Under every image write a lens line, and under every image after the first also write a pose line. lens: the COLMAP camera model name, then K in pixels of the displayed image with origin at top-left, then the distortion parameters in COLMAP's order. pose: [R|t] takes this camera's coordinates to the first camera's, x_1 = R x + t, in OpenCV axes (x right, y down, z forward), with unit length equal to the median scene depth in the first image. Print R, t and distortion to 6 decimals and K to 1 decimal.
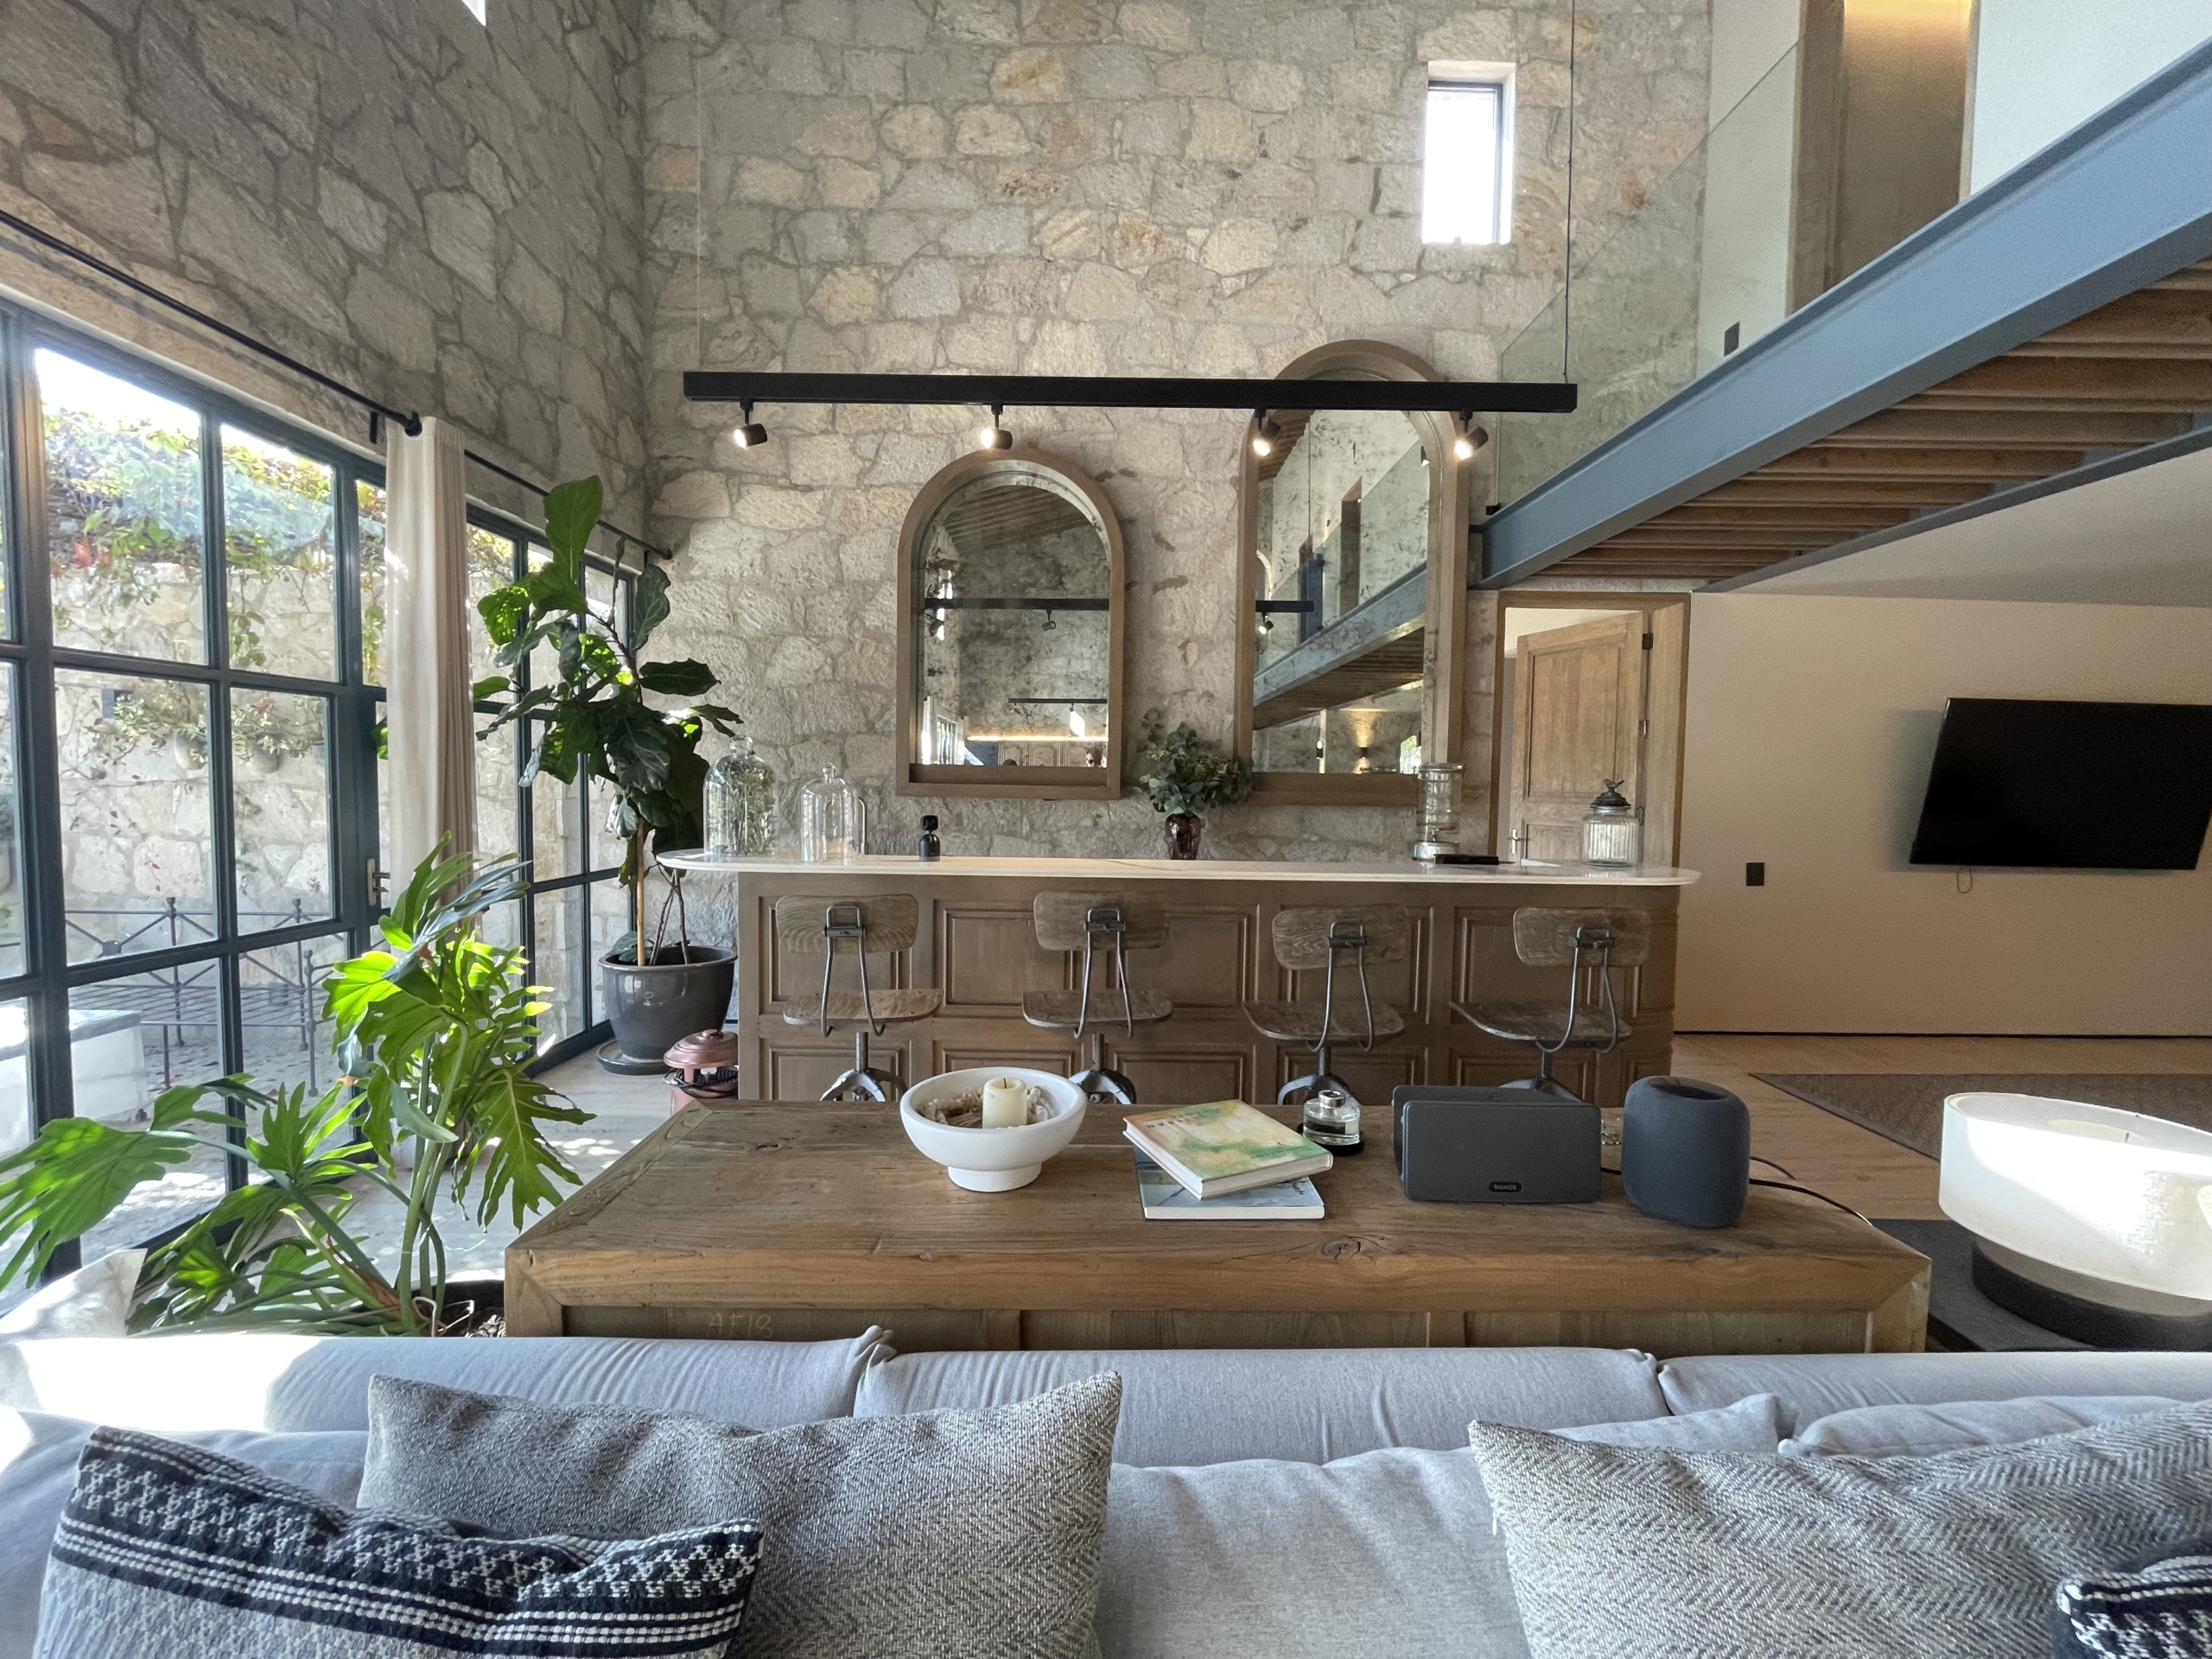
lens RADIAL K [[905.9, 0, 1108.4], [0, 905.9, 827.9], [0, 0, 1]] dist [-0.001088, 0.000245]
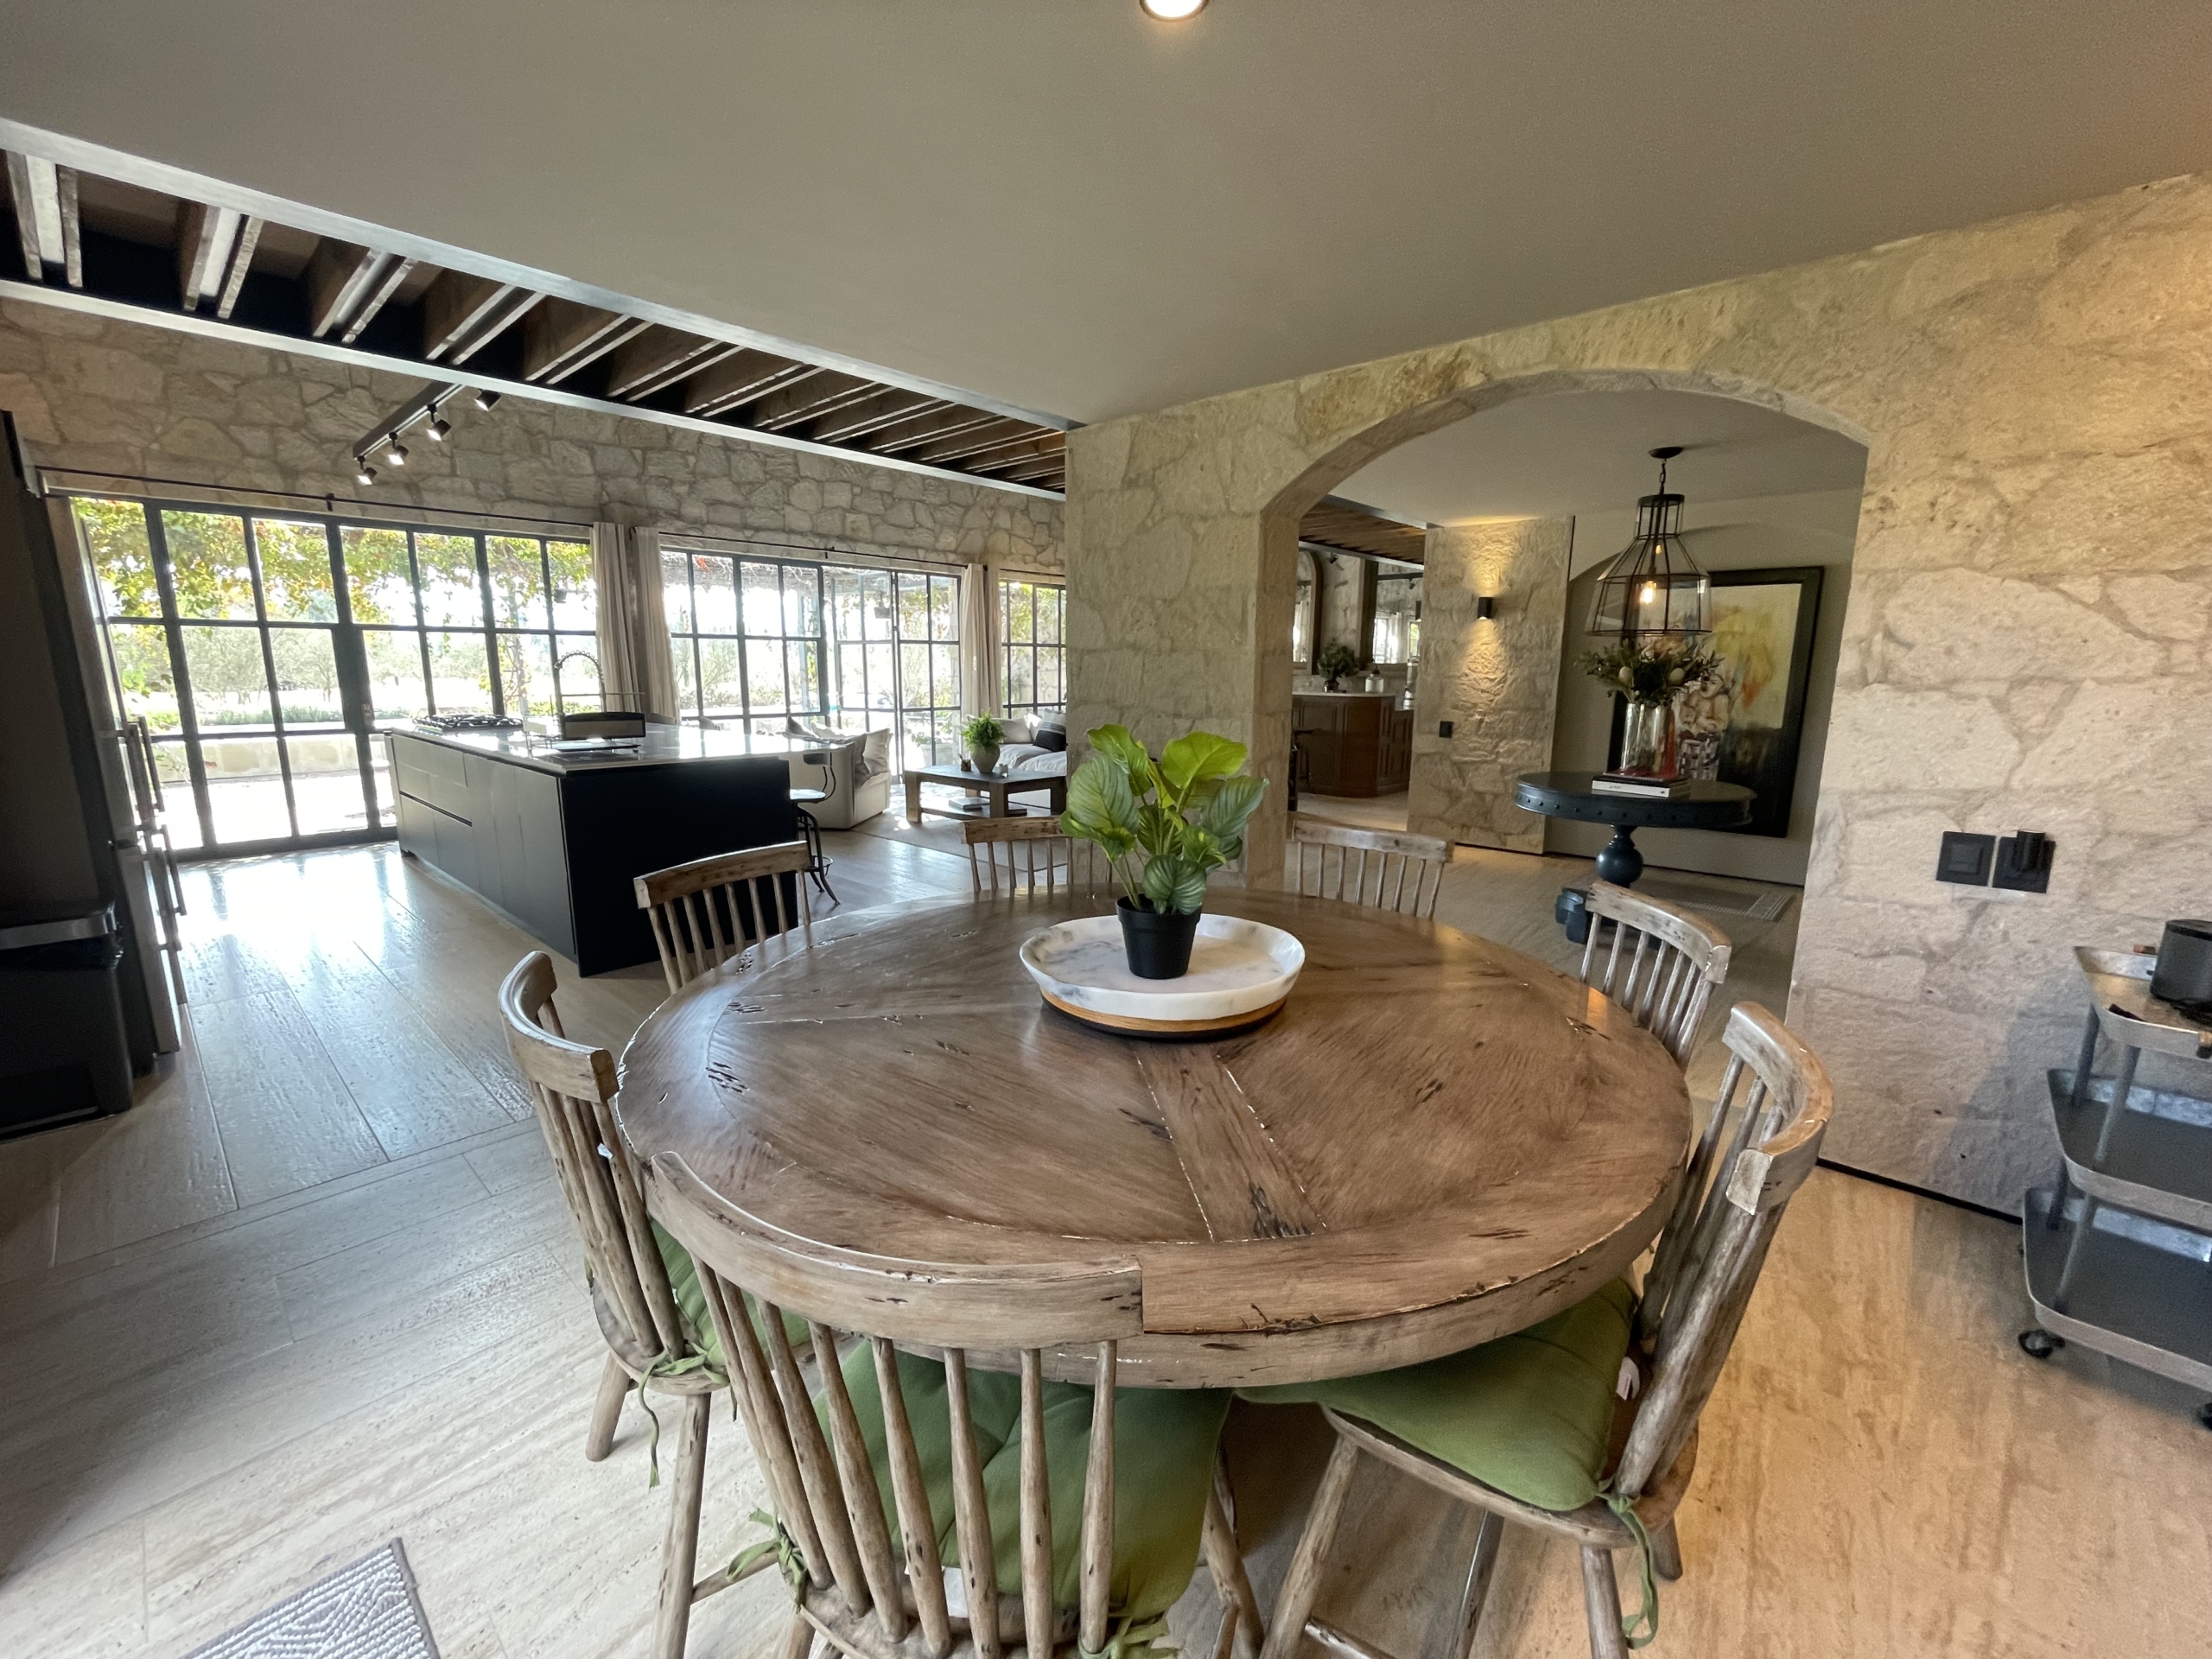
lens RADIAL K [[905.9, 0, 1108.4], [0, 905.9, 827.9], [0, 0, 1]] dist [-0.001088, 0.000245]
pose [[0.728574, 0.107885, -0.676418, 1.354215], [-0.027417, 0.991320, 0.128579, 0.086137], [0.684418, -0.075134, 0.725208, -1.267916]]
